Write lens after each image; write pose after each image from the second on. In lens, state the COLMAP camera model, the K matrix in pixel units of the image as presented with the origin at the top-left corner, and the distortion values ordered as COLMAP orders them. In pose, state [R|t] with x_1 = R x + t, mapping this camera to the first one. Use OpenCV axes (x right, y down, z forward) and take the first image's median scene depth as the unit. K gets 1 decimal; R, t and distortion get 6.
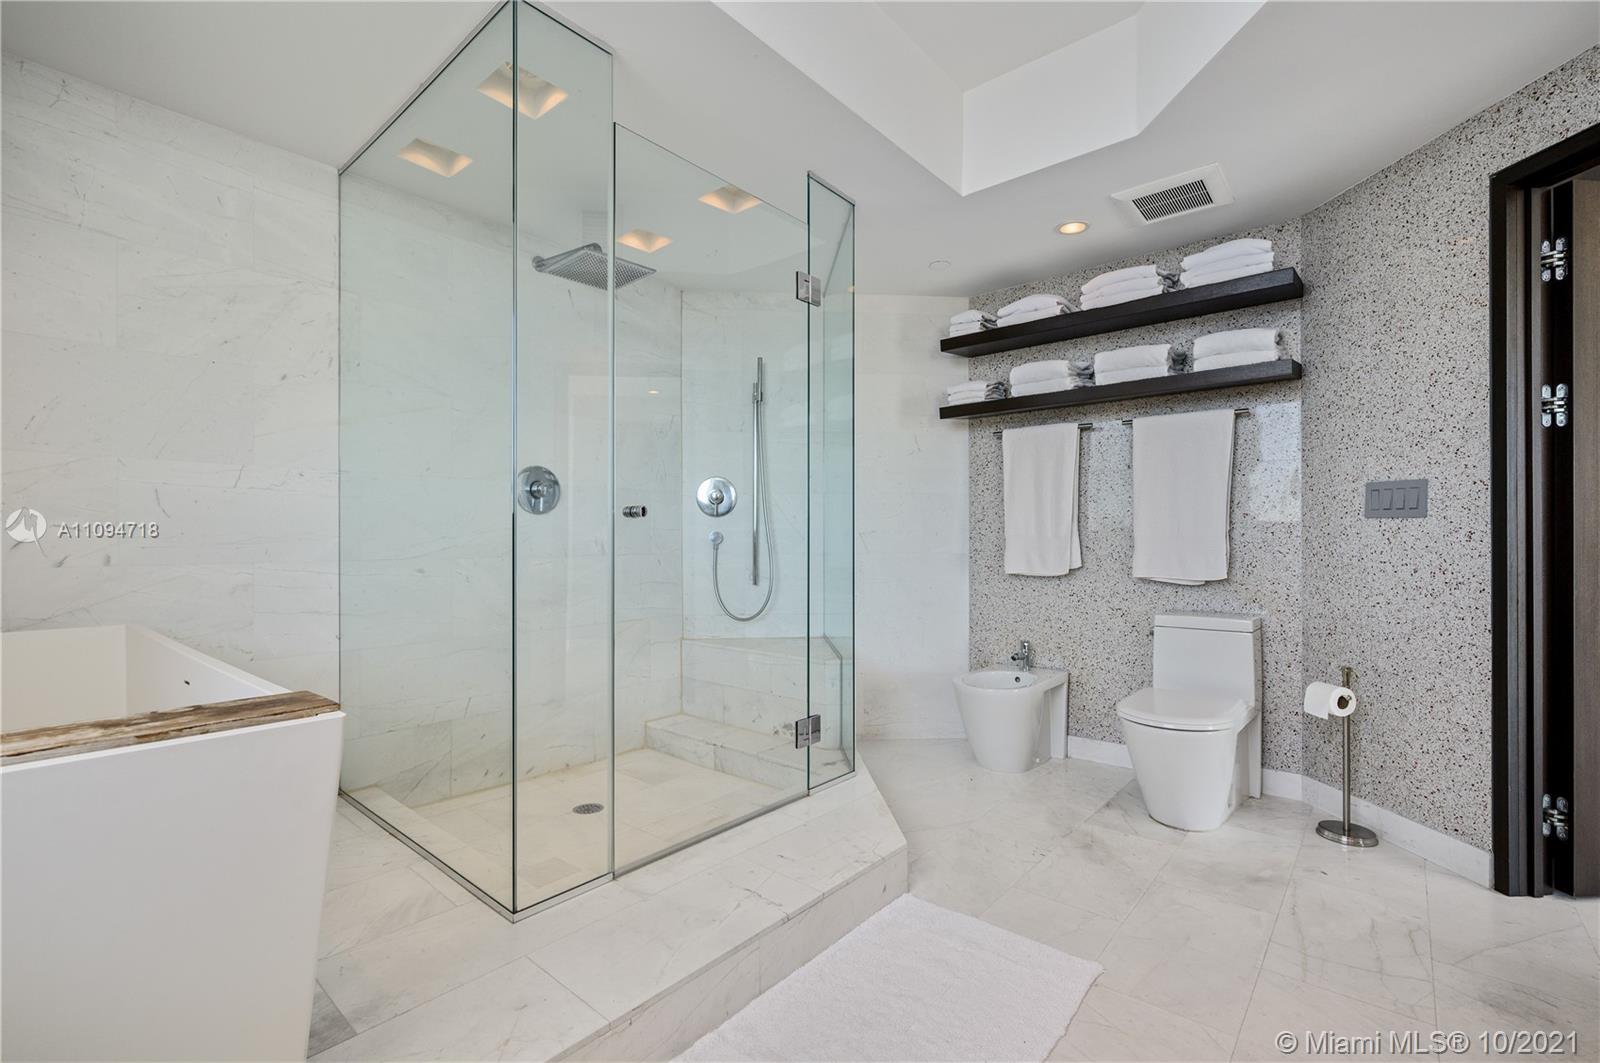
lens RADIAL K [[708.1, 0, 795.3], [0, 708.1, 534.3], [0, 0, 1]] dist [-0.001926, 0.000625]
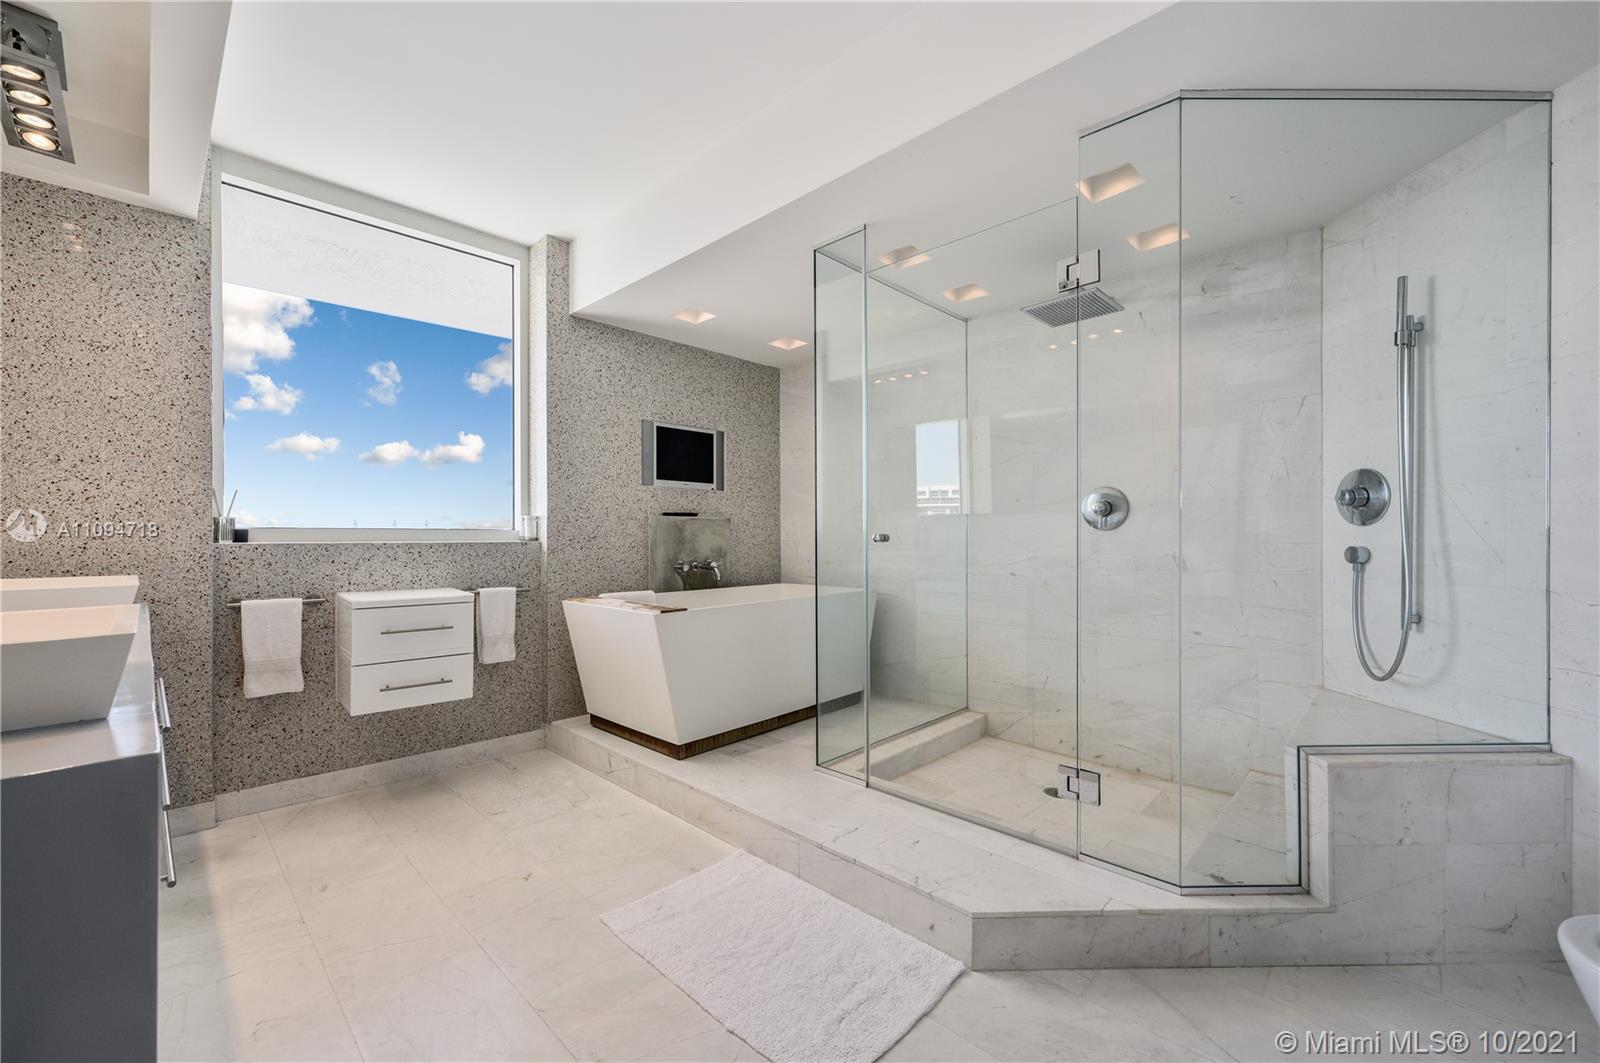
lens RADIAL K [[634.1, 0, 801.3], [0, 634.1, 533.6], [0, 0, 1]] dist [-0.001293, 0.000413]
pose [[-0.058022, -0.004860, -0.998303, 1.022687], [0.009292, 0.999942, -0.005408, -0.035481], [0.998272, -0.009590, -0.057974, 0.893968]]
